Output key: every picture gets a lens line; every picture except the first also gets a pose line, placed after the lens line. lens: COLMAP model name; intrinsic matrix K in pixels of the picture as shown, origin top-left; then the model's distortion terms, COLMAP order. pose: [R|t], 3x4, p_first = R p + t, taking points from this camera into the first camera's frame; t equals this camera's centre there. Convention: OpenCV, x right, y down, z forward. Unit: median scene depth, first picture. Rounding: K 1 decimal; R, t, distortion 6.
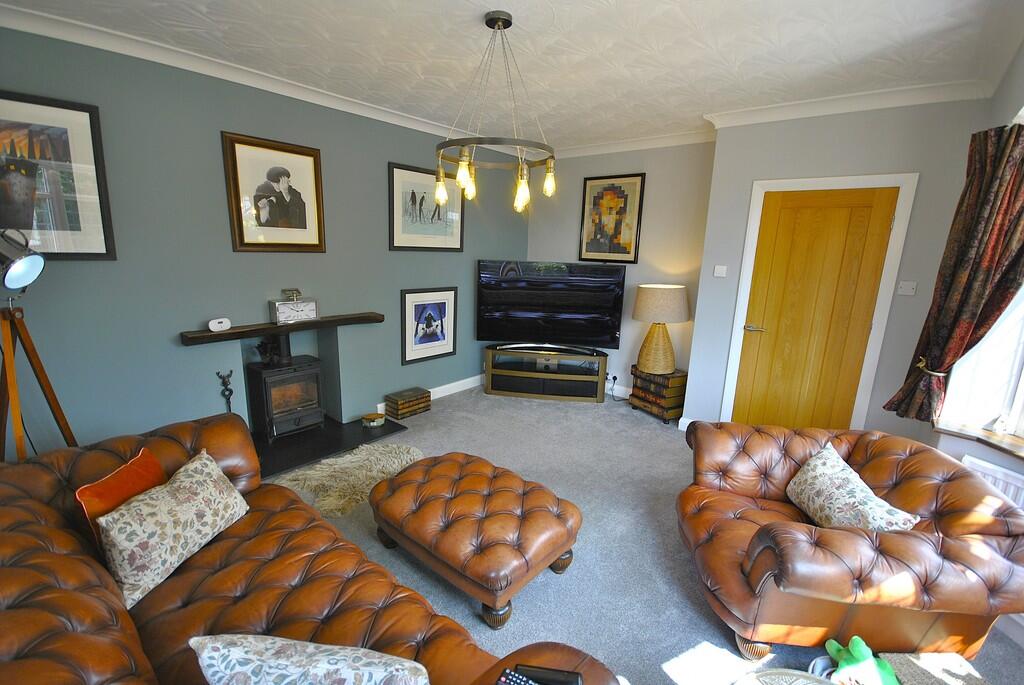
lens RADIAL K [[452.0, 0, 514.3], [0, 452.0, 339.7], [0, 0, 1]] dist [-0.000216, -0.005002]
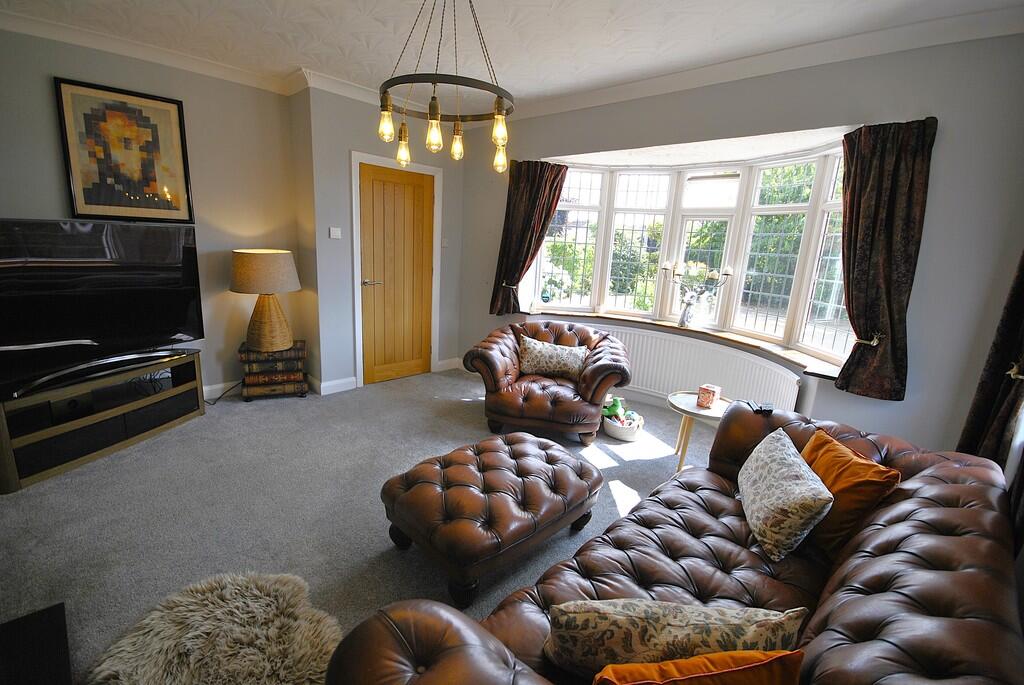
lens RADIAL K [[452.0, 0, 506.9], [0, 452.0, 344.8], [0, 0, 1]] dist [-0.000216, -0.005002]
pose [[0.085492, -0.247329, 0.965152, -0.628695], [0.151866, 0.960615, 0.232714, -0.091894], [-0.984697, 0.126679, 0.119686, 0.548458]]
